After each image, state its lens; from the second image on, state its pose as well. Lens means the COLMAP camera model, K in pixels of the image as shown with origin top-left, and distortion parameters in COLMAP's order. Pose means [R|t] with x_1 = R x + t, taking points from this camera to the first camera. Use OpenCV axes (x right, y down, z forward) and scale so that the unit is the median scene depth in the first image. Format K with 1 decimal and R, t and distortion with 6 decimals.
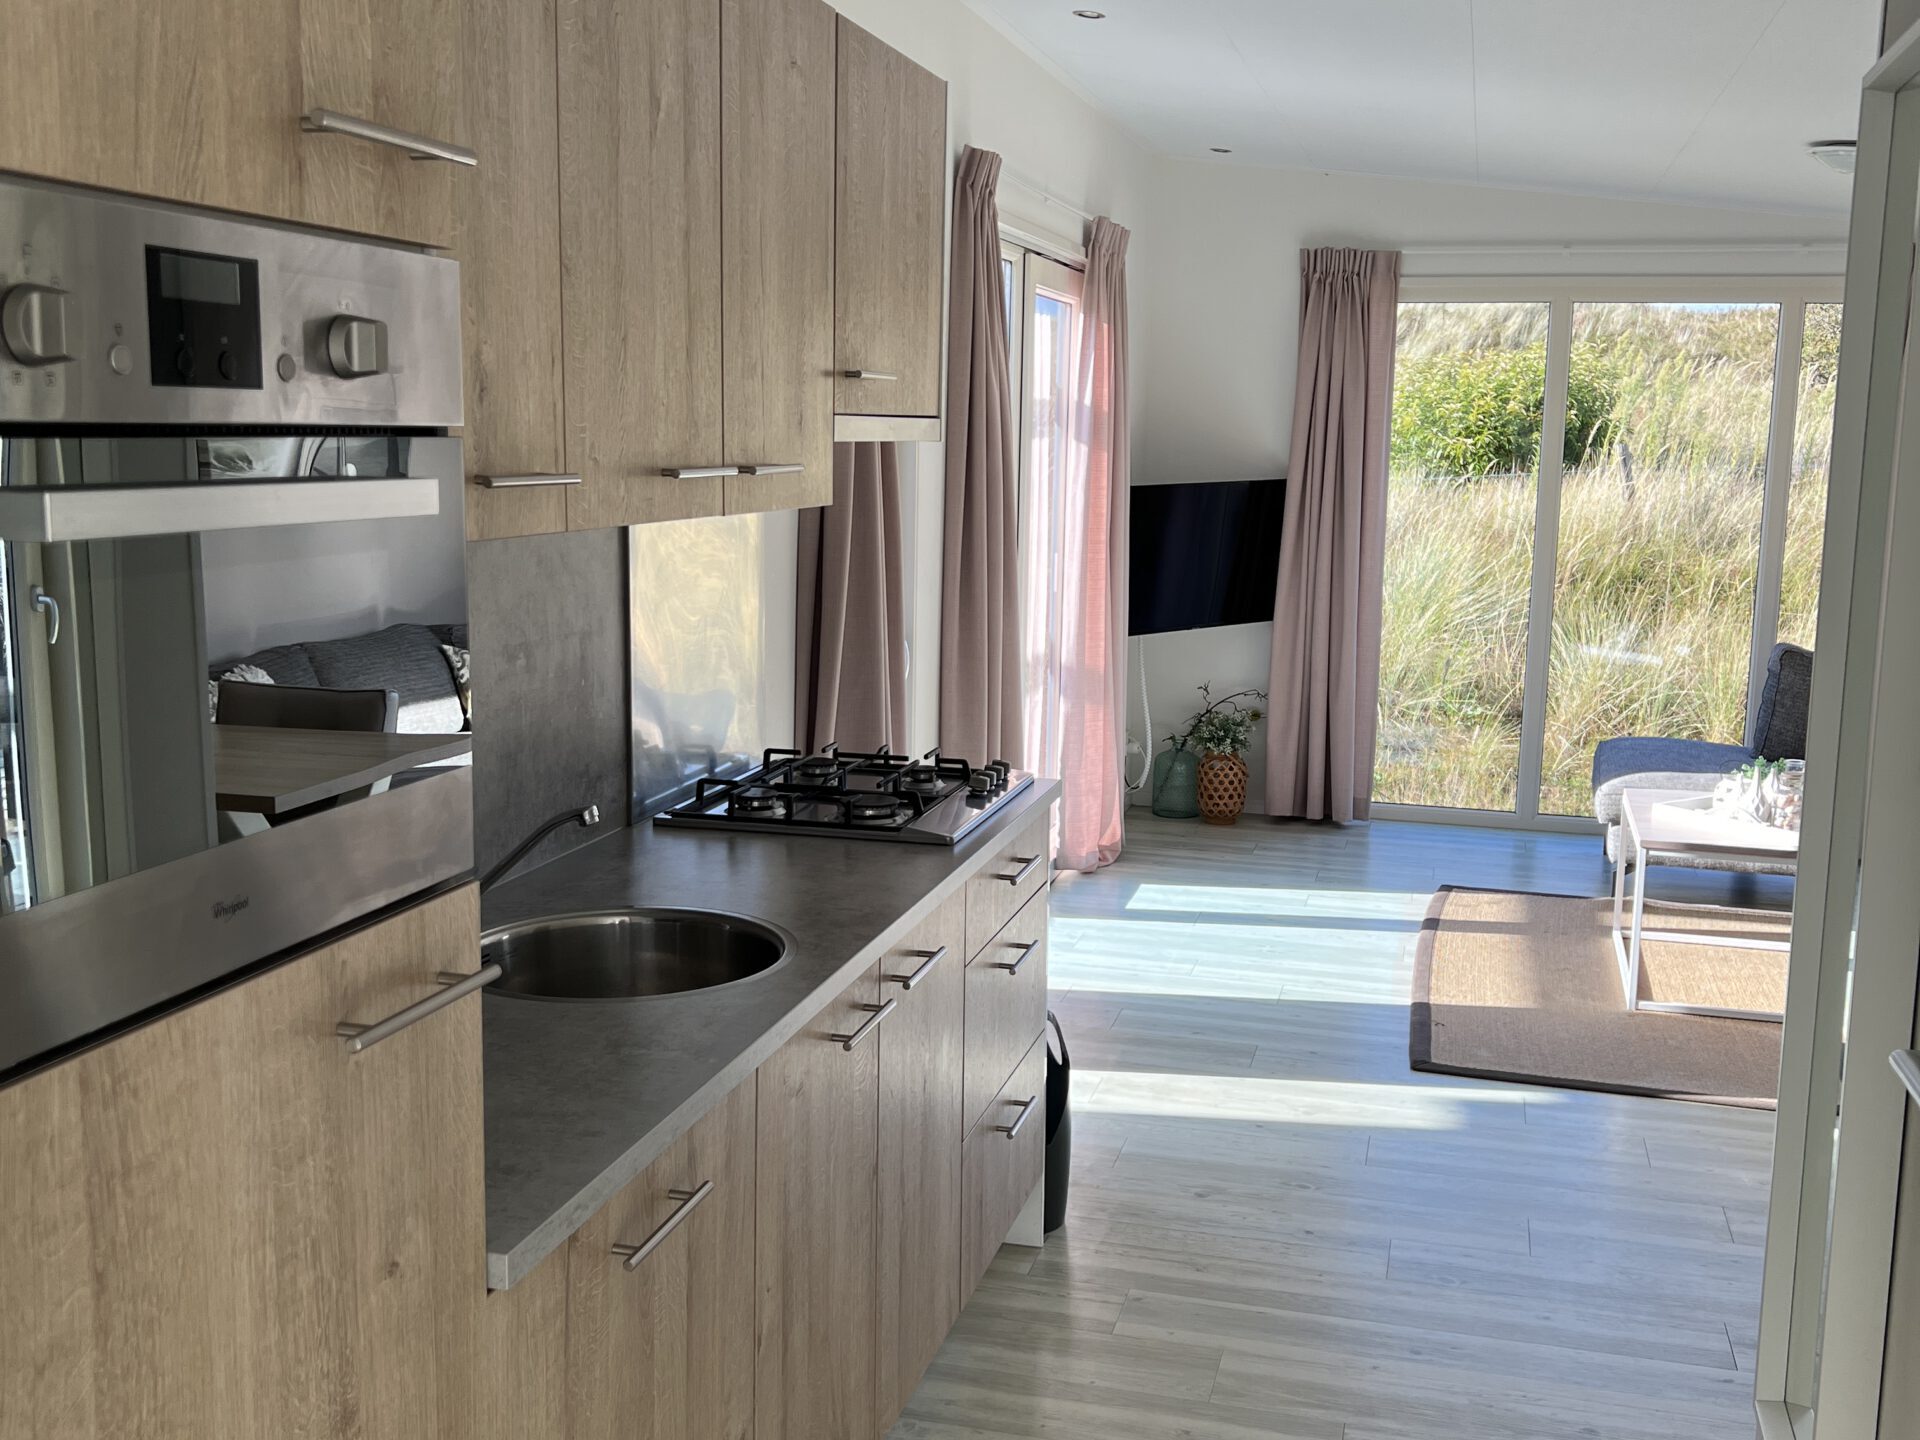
lens RADIAL K [[1921.9, 0, 931.1], [0, 1921.9, 721.8], [0, 0, 1]] dist [0.022513, 0.002761]
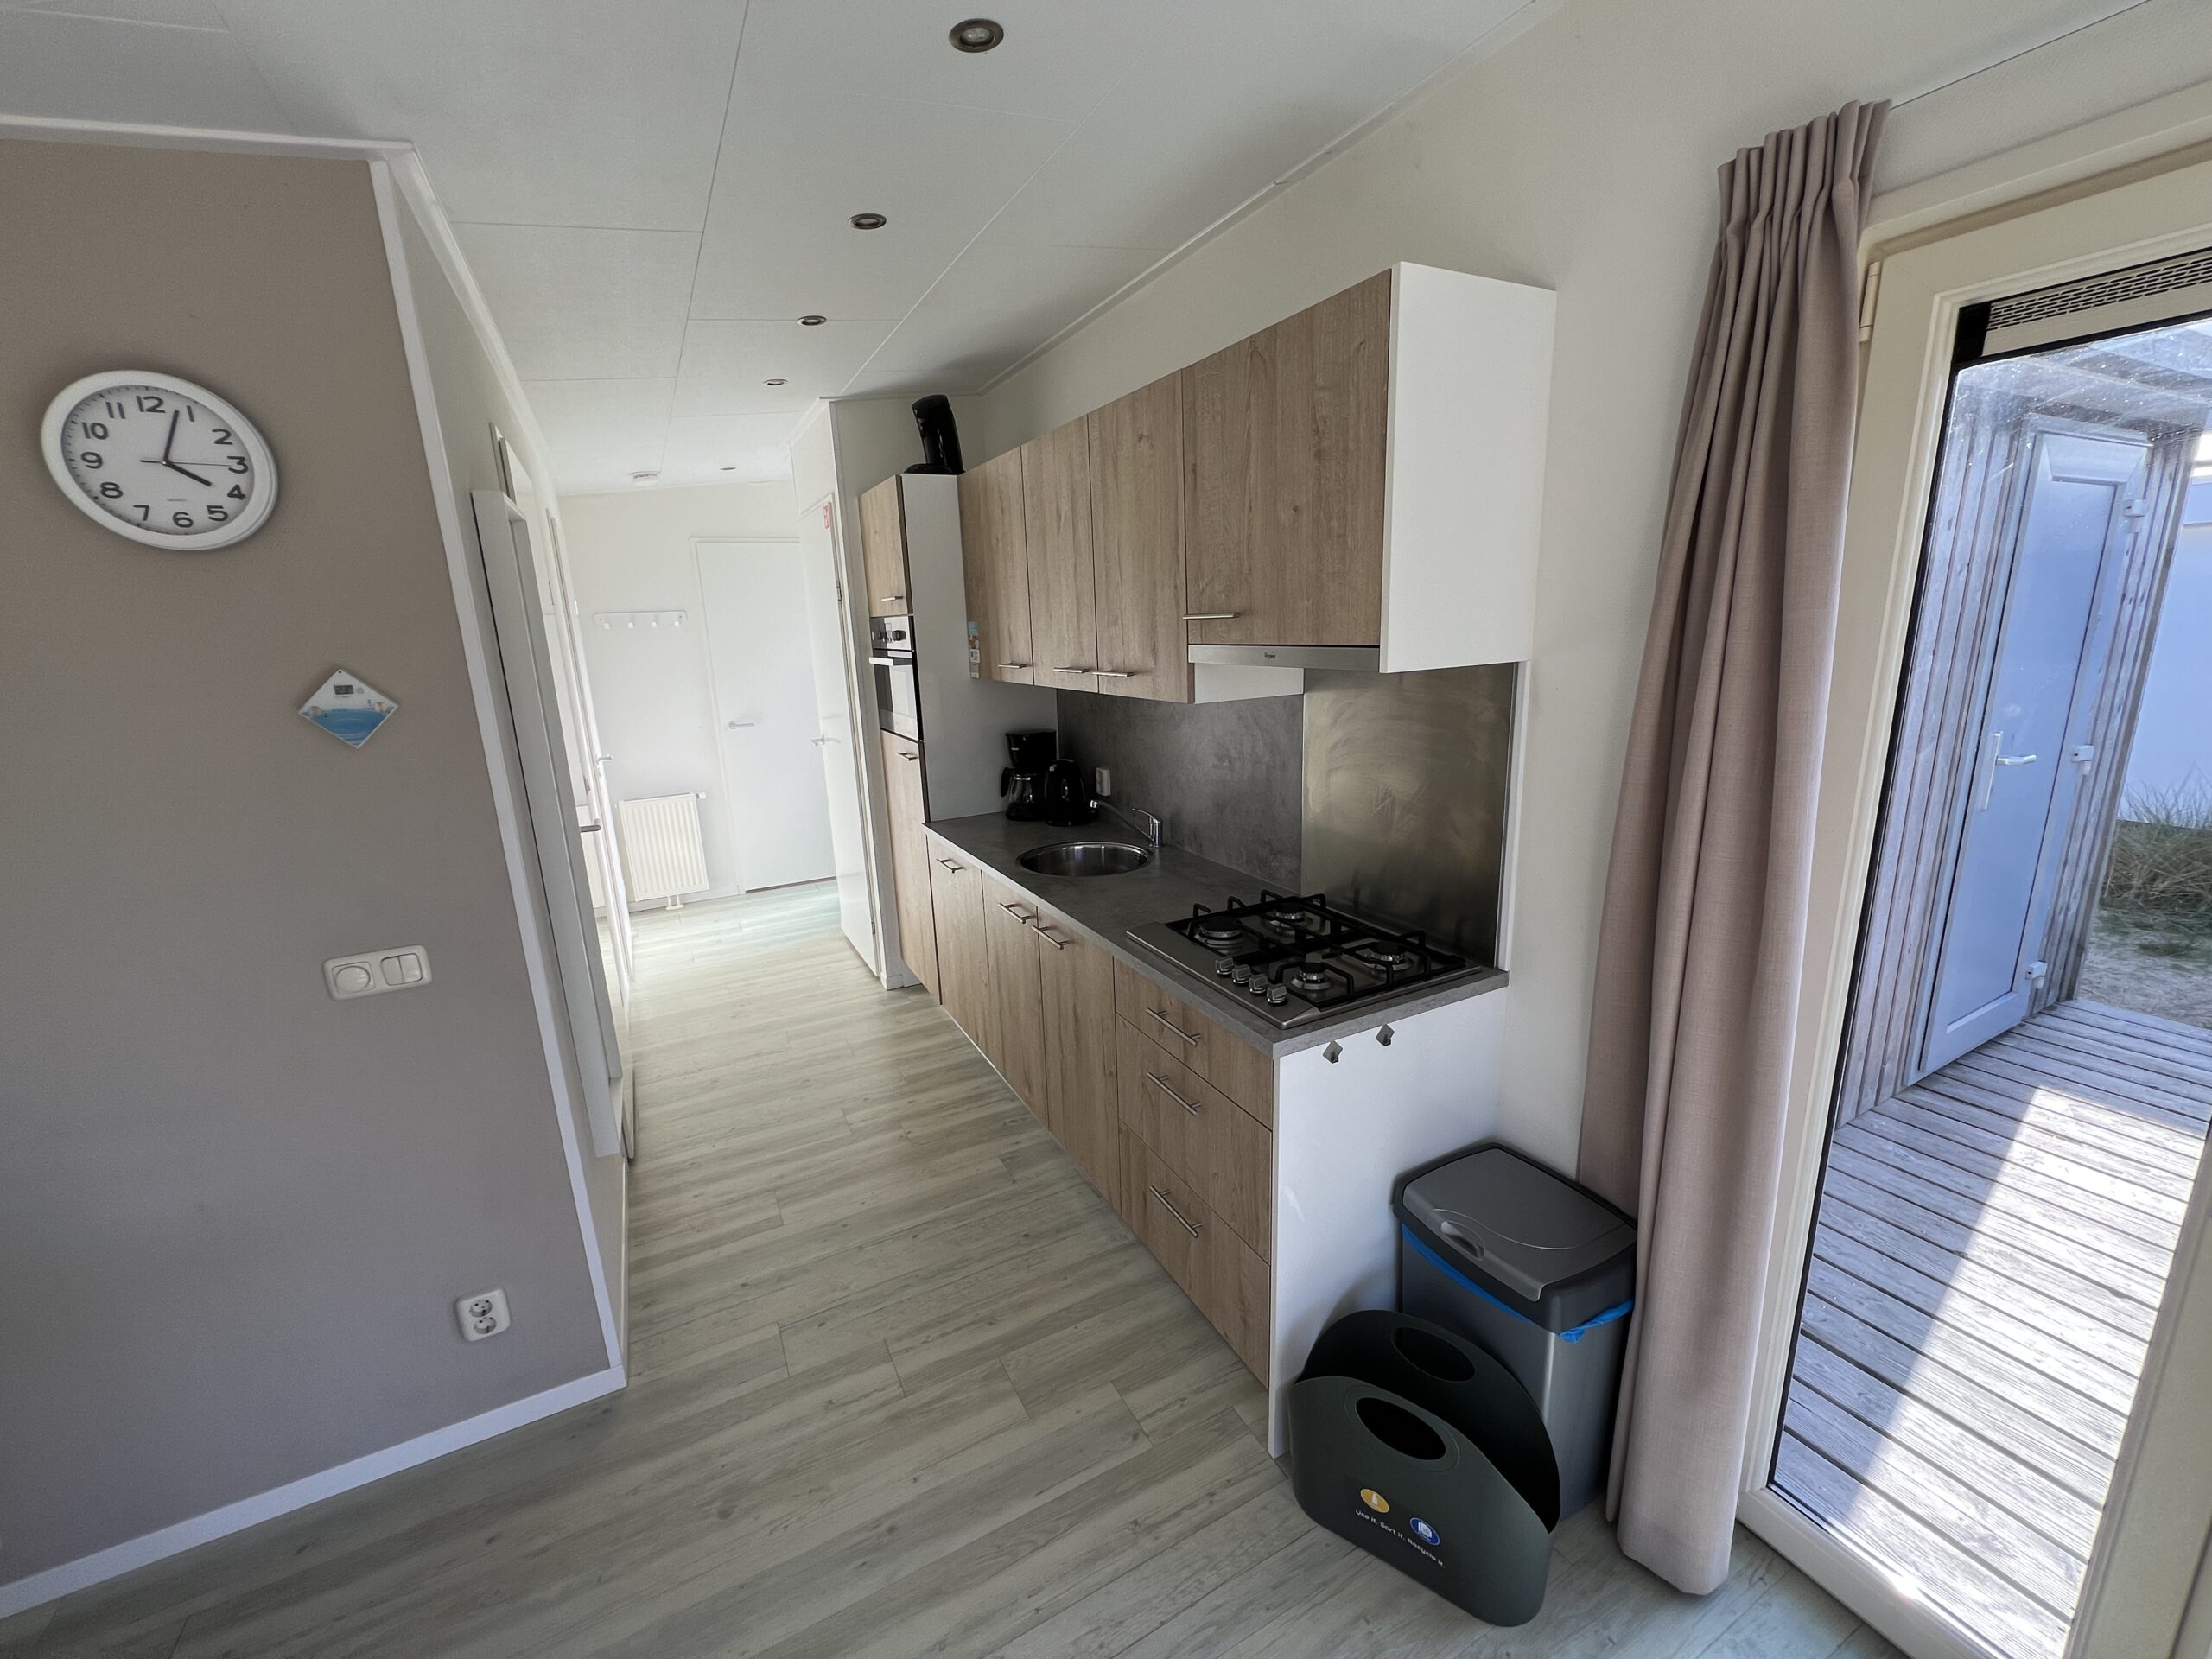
lens RADIAL K [[884.7, 0, 1103.9], [0, 884.7, 824.3], [0, 0, 1]] dist [-0.002746, -0.000013]
pose [[-0.726593, 0.169188, -0.665911, 0.266740], [-0.078181, 0.942553, 0.324780, -0.137113], [0.682605, 0.288045, -0.671625, 0.808488]]
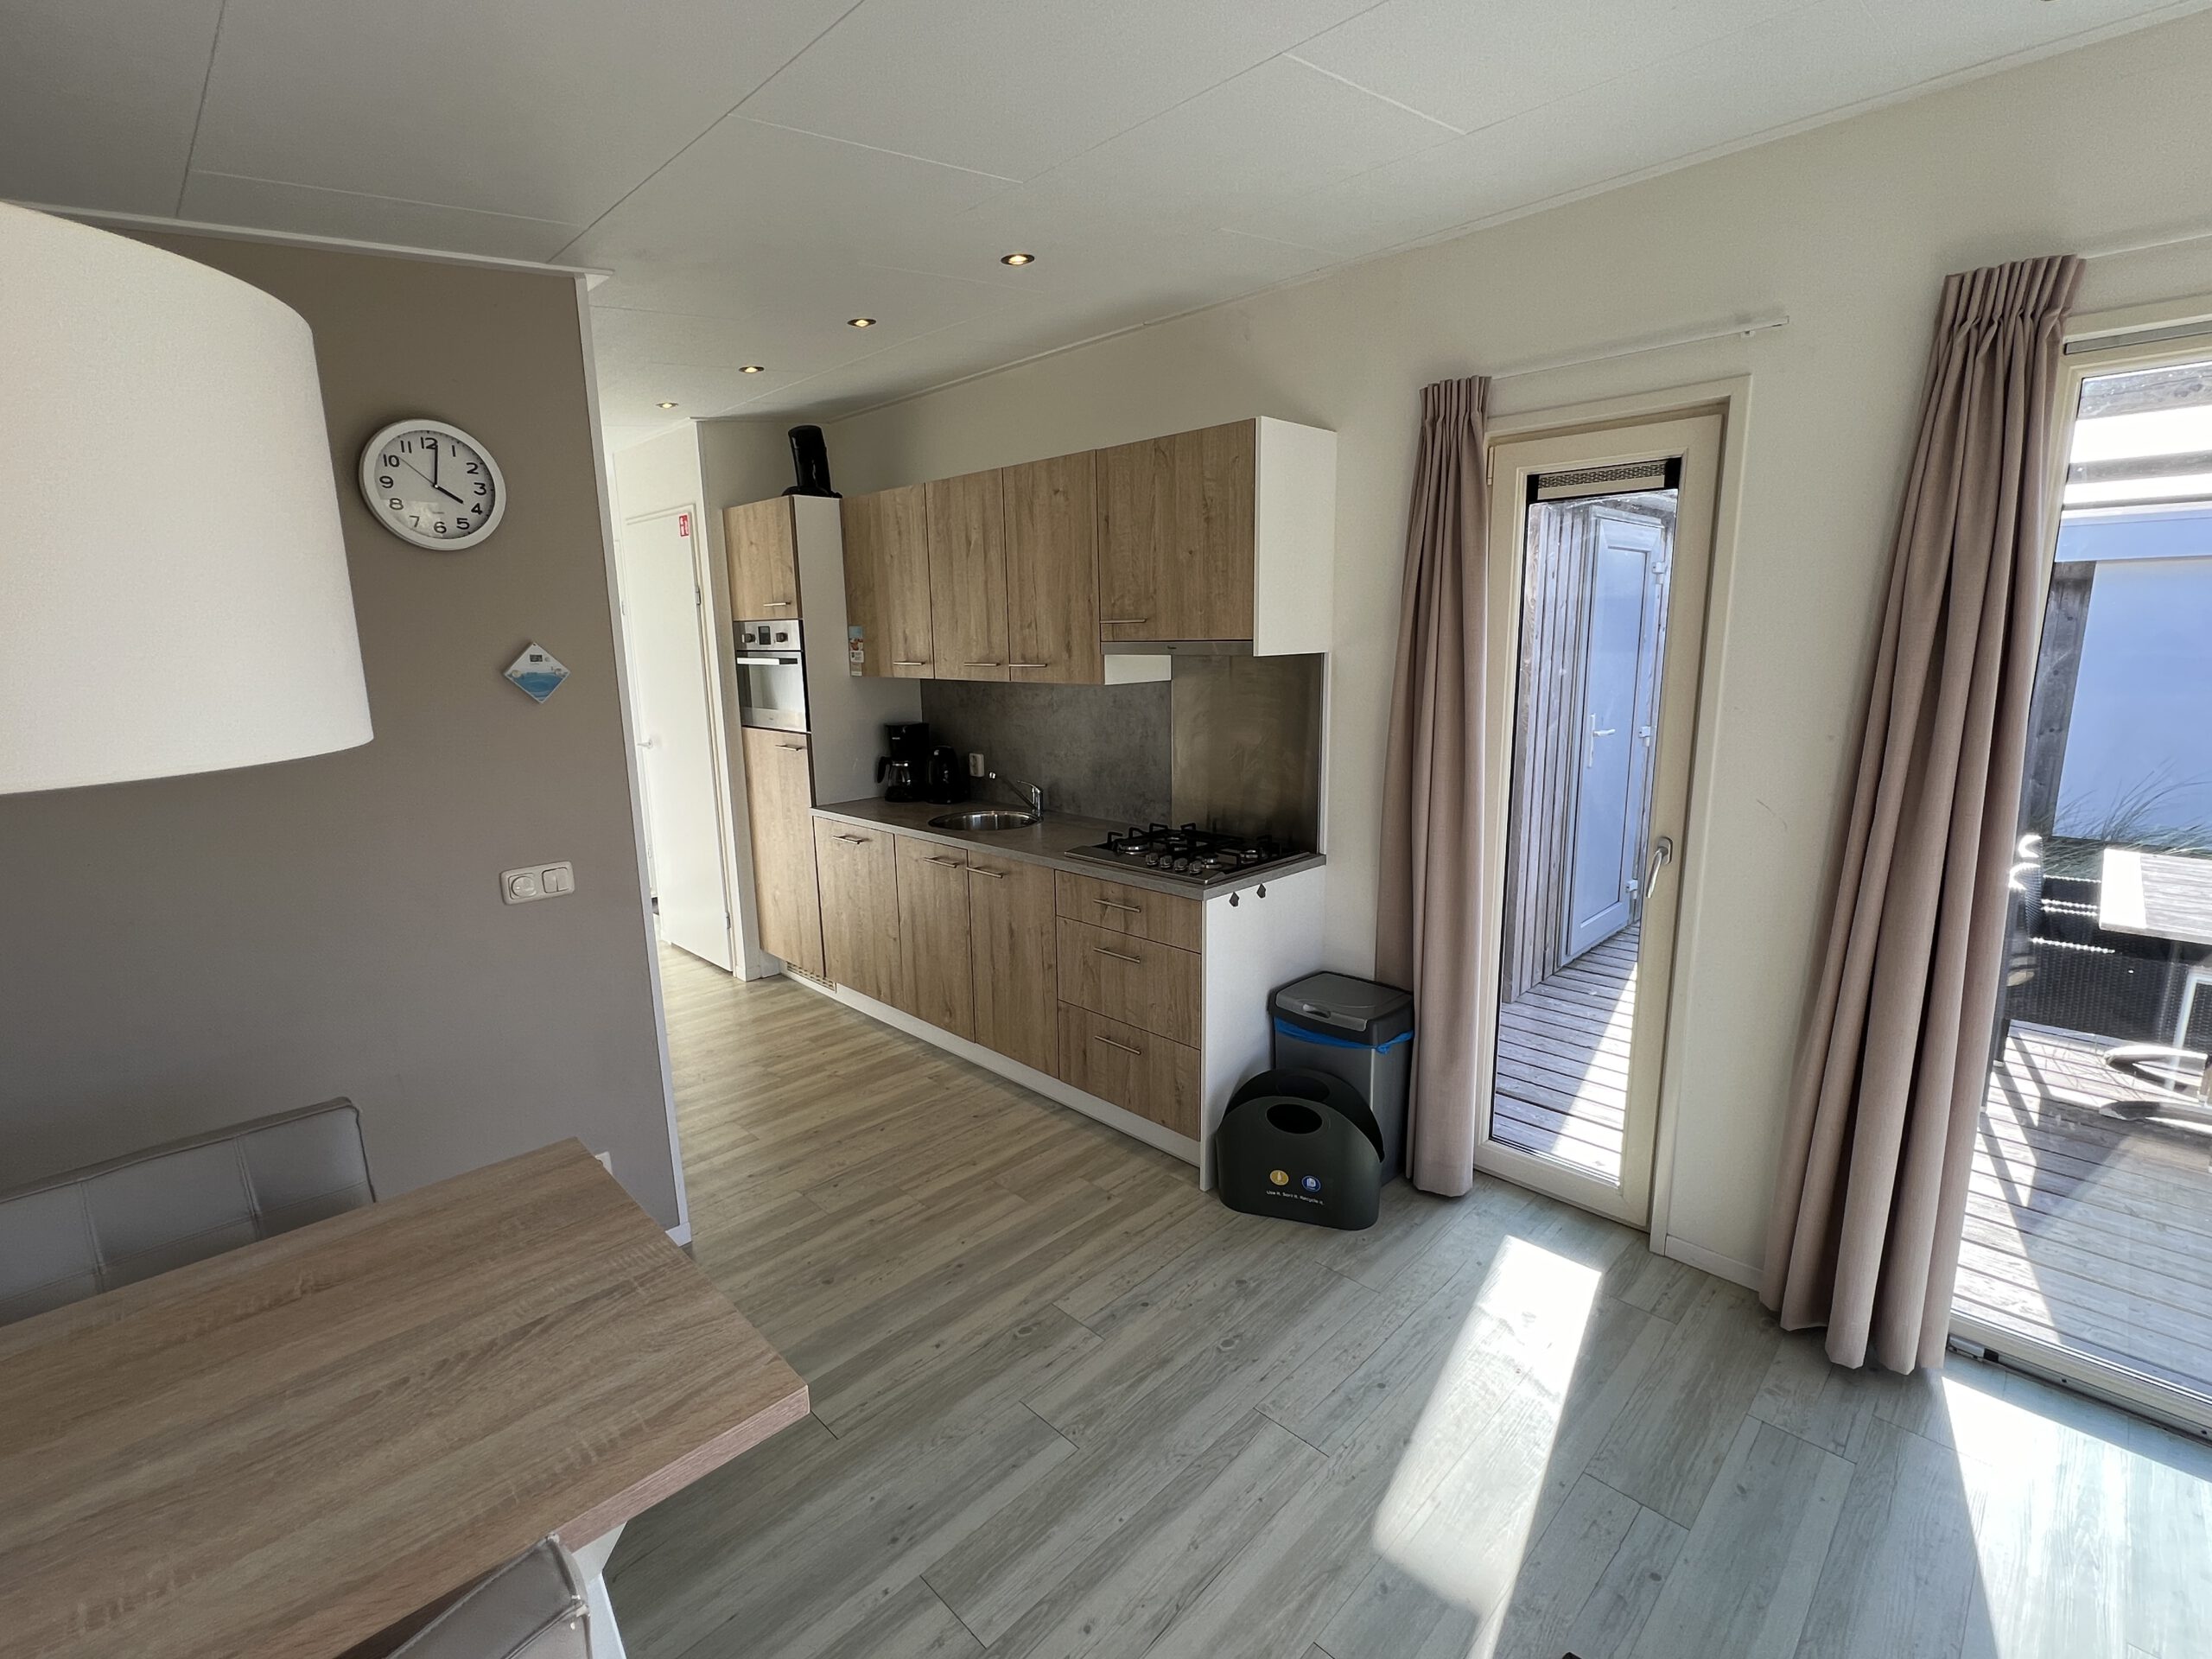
lens RADIAL K [[1005.5, 0, 1101.4], [0, 1005.5, 826.5], [0, 0, 1]] dist [-0.003026, 0.000115]
pose [[-0.491420, 0.161331, -0.855850, 0.506848], [-0.122371, 0.960154, 0.251257, -0.134139], [0.862283, 0.228204, -0.452096, 0.852655]]
